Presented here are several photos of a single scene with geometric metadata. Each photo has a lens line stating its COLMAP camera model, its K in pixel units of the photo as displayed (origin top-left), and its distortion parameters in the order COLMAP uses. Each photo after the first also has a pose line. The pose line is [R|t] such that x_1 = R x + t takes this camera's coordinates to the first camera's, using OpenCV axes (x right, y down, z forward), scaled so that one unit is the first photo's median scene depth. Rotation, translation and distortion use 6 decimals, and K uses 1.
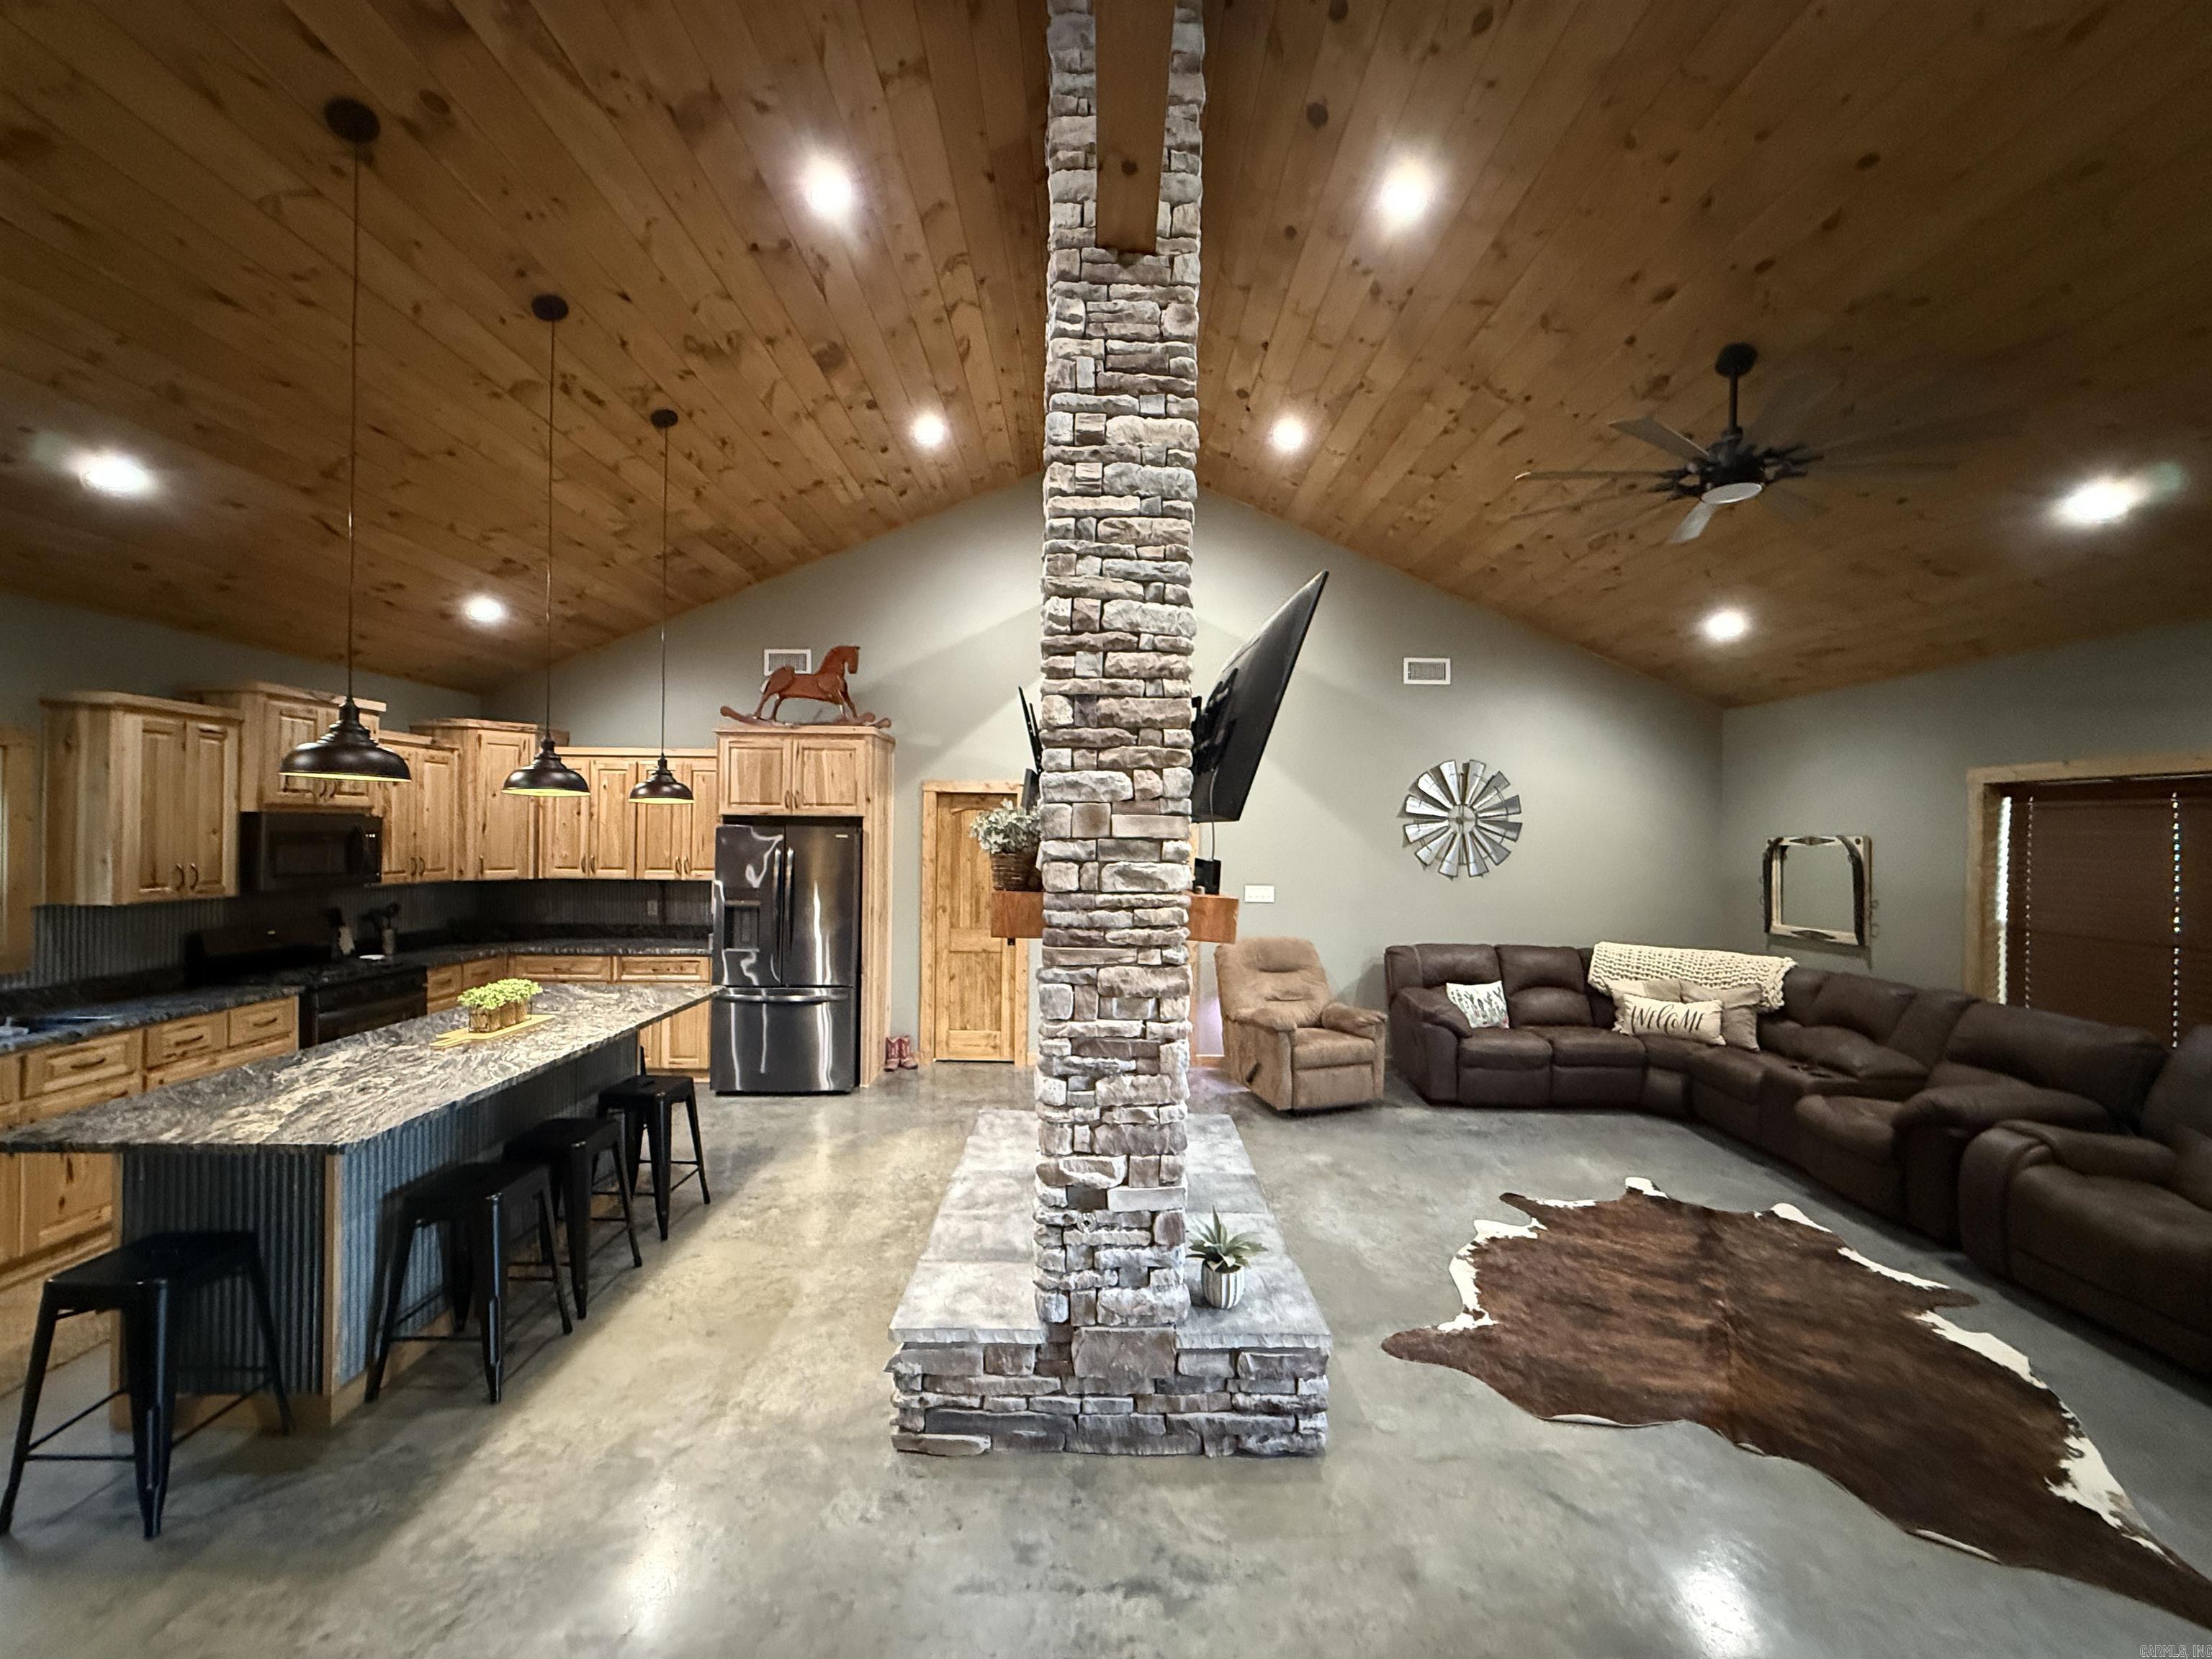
lens RADIAL K [[880.4, 0, 1100.8], [0, 880.4, 831.0], [0, 0, 1]] dist [-0.000150, 0.000260]
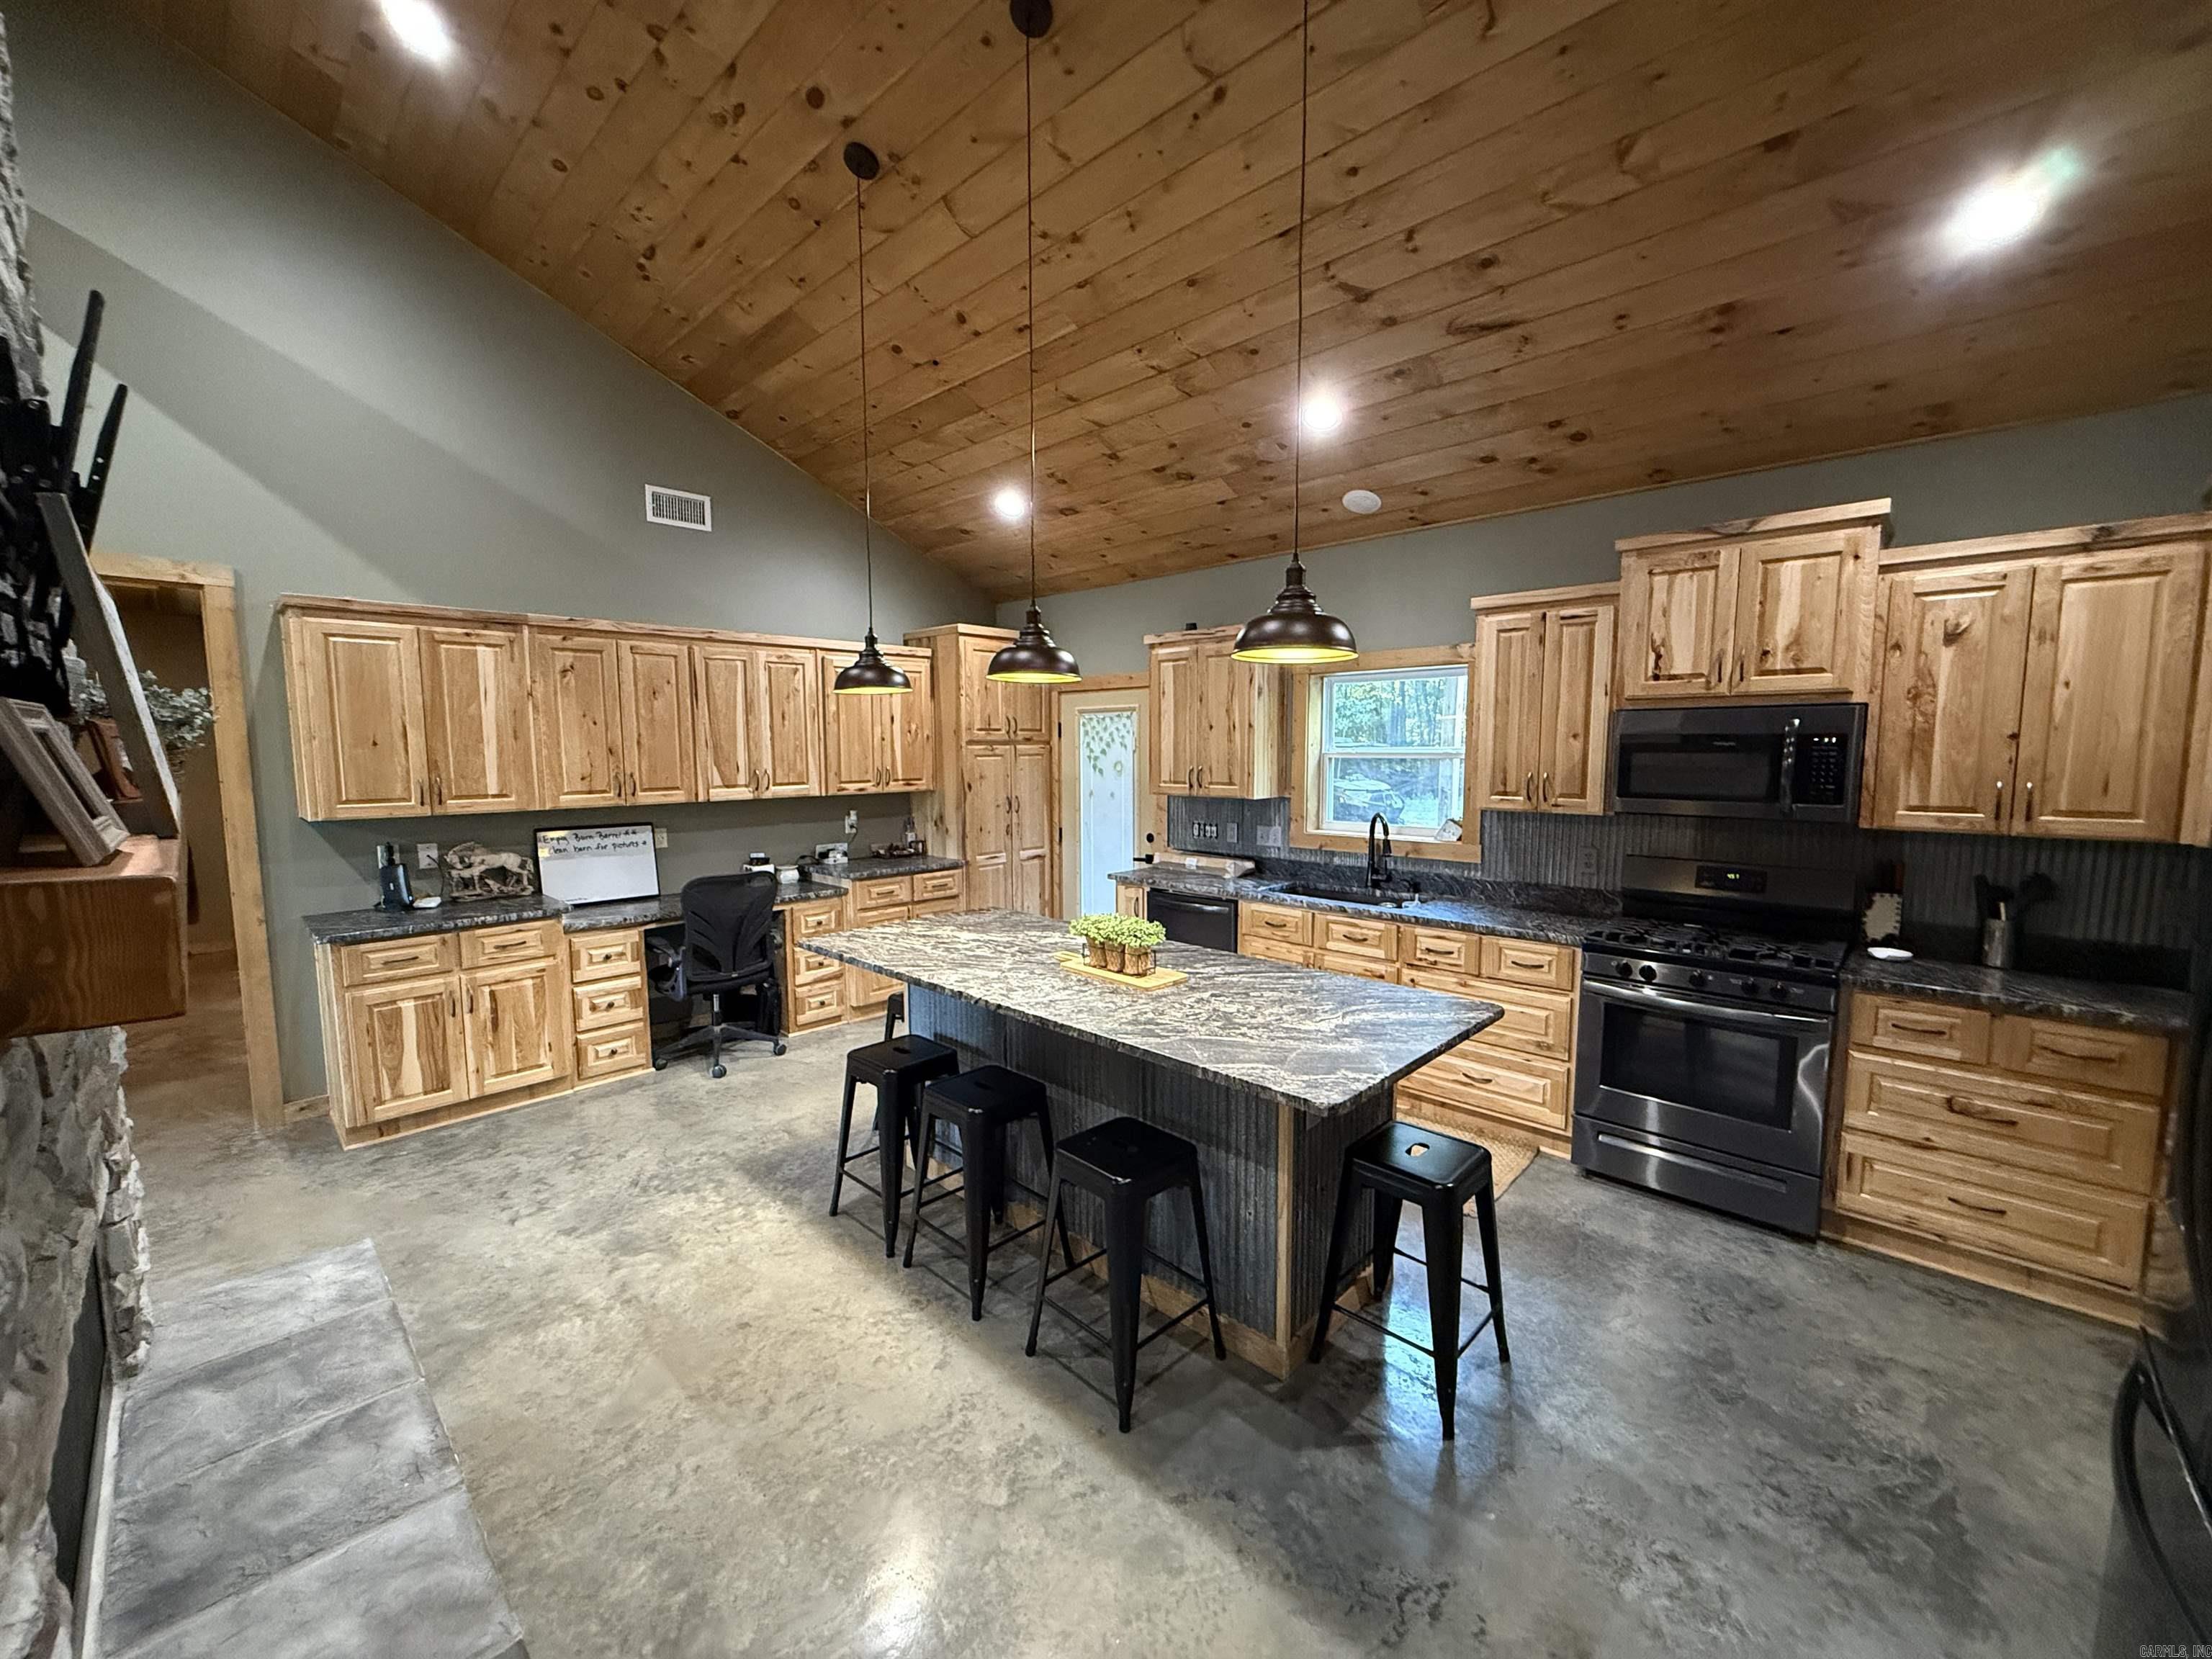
lens RADIAL K [[880.4, 0, 1101.4], [0, 880.4, 830.8], [0, 0, 1]] dist [-0.000150, 0.000260]
pose [[-0.699138, 0.061089, -0.712372, -0.100463], [-0.002385, 0.996138, 0.087764, 0.023414], [0.714982, 0.063058, -0.696293, 1.605883]]
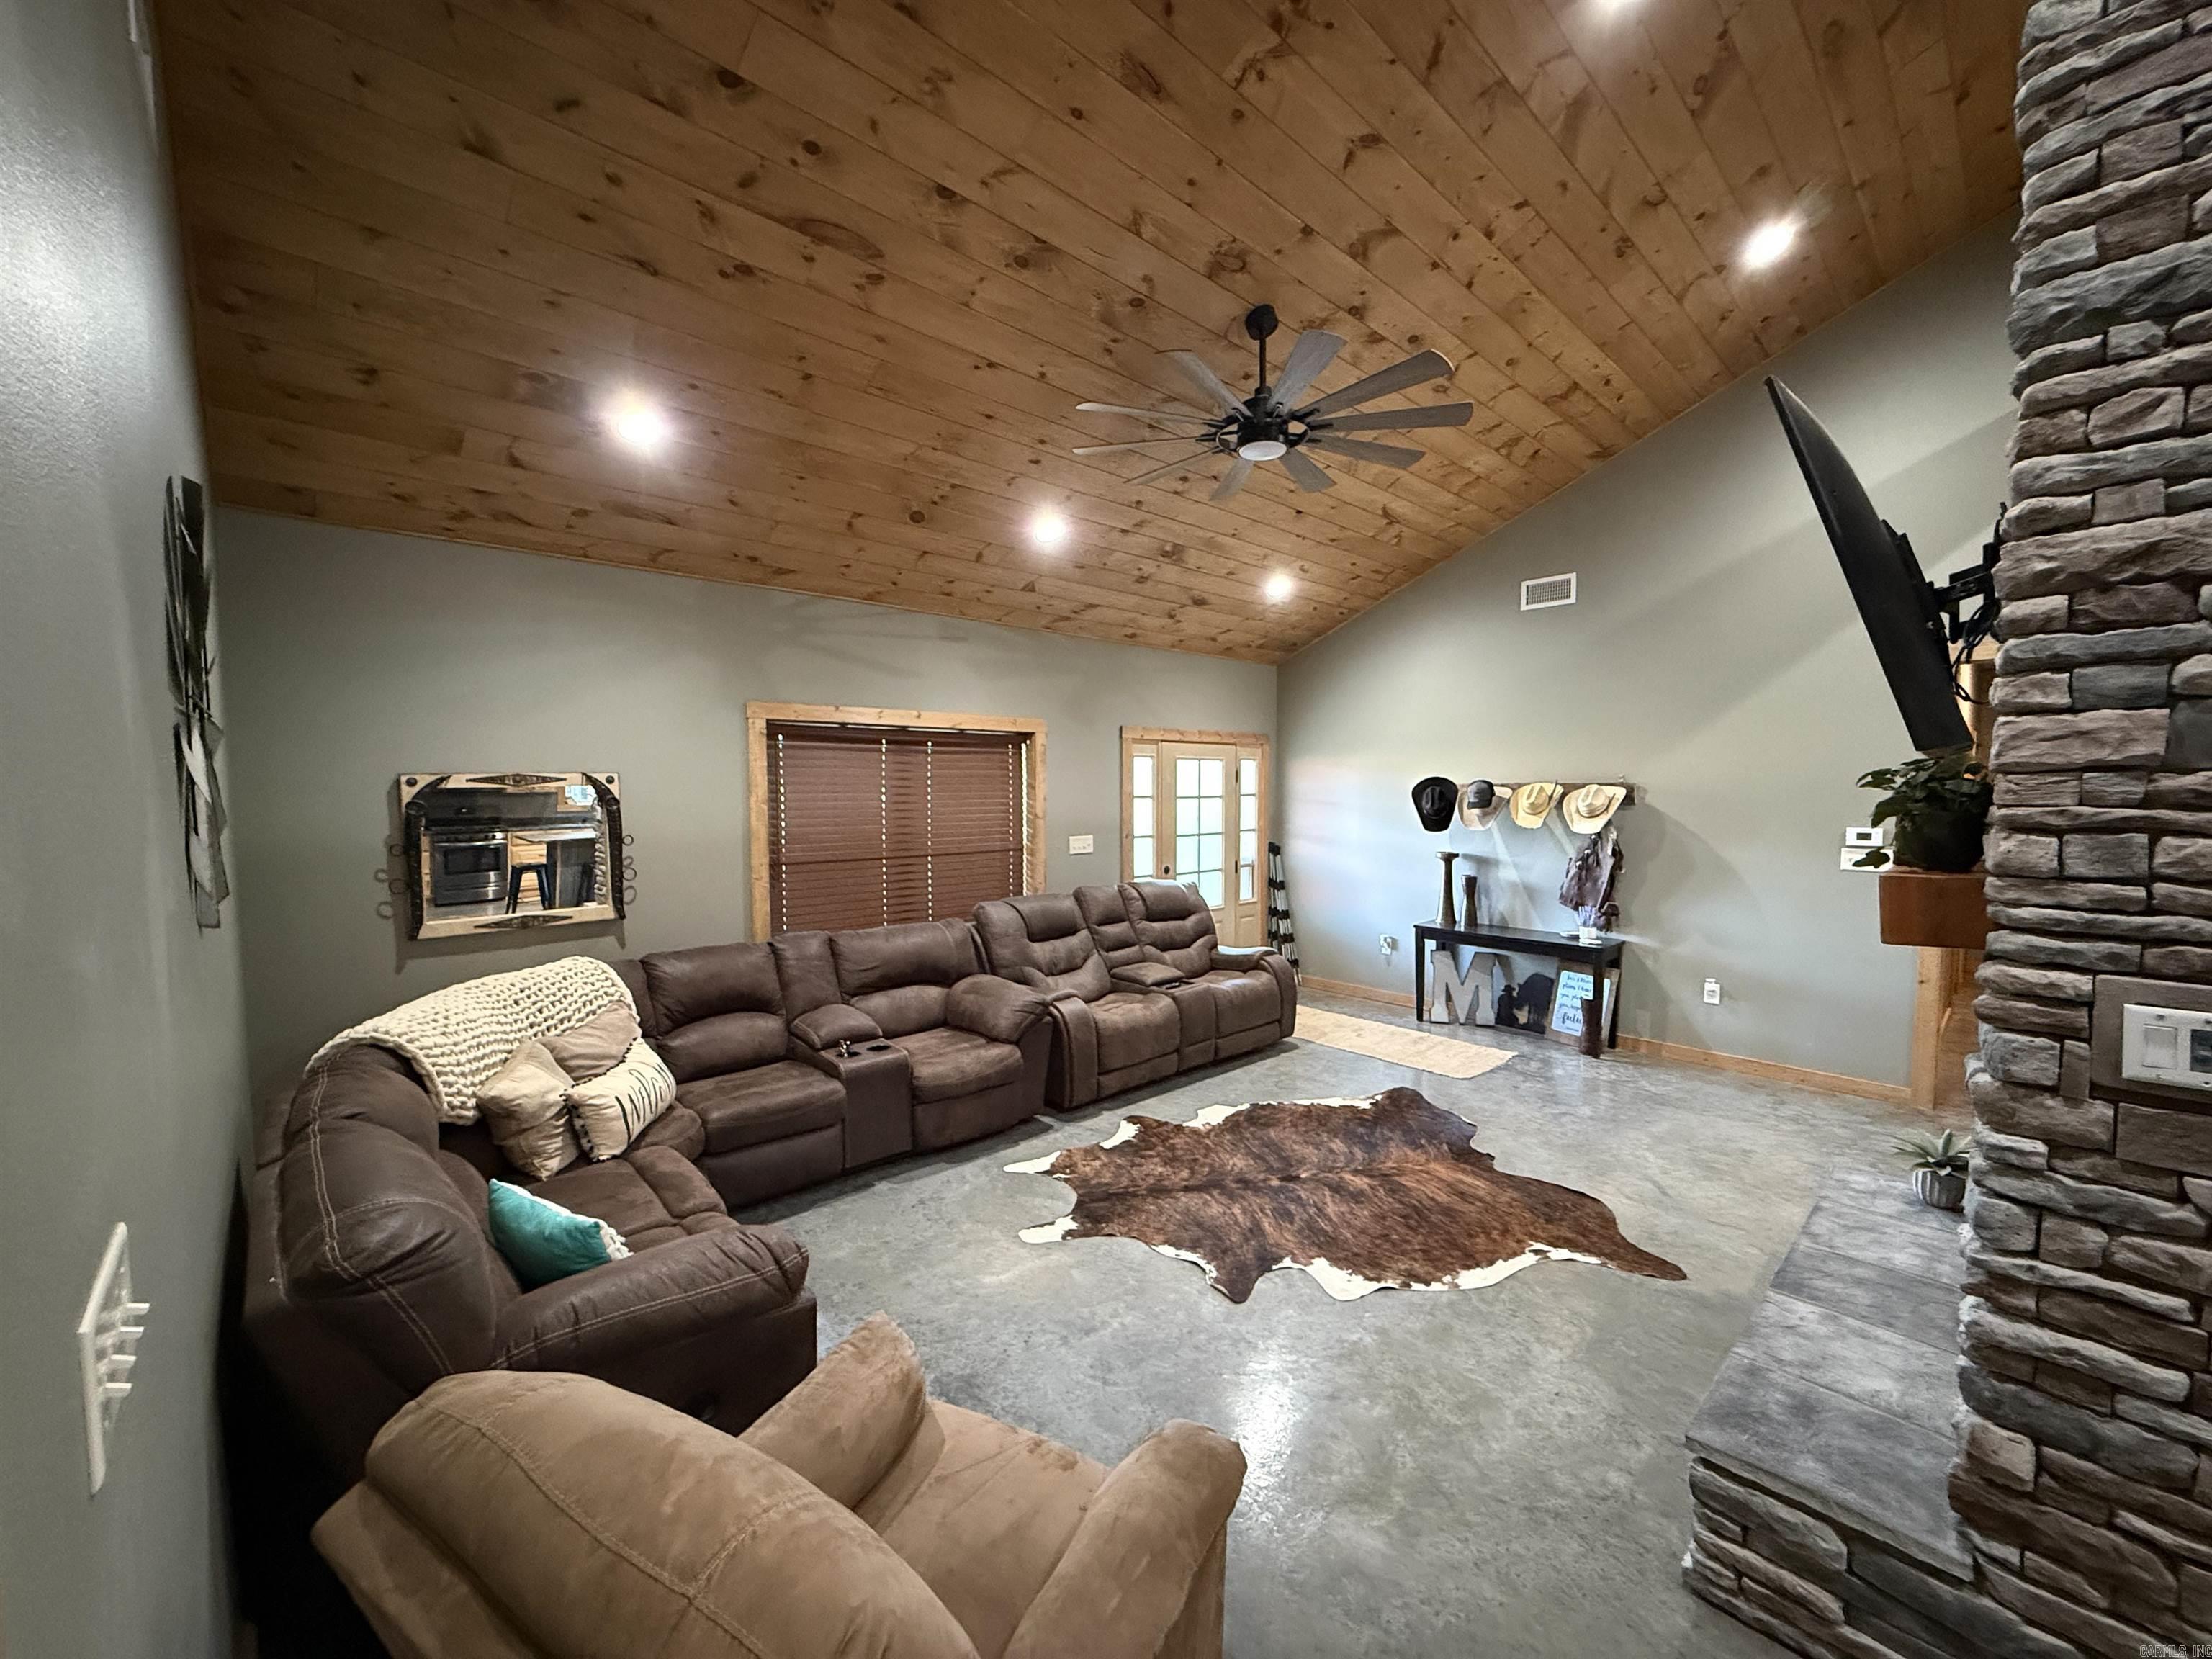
lens RADIAL K [[880.4, 0, 1100.3], [0, 880.4, 833.4], [0, 0, 1]] dist [-0.000150, 0.000260]
pose [[-0.680447, -0.052942, 0.730882, 0.053660], [-0.008236, 0.997876, 0.064614, 0.007995], [-0.732751, 0.037947, -0.679438, 1.916572]]
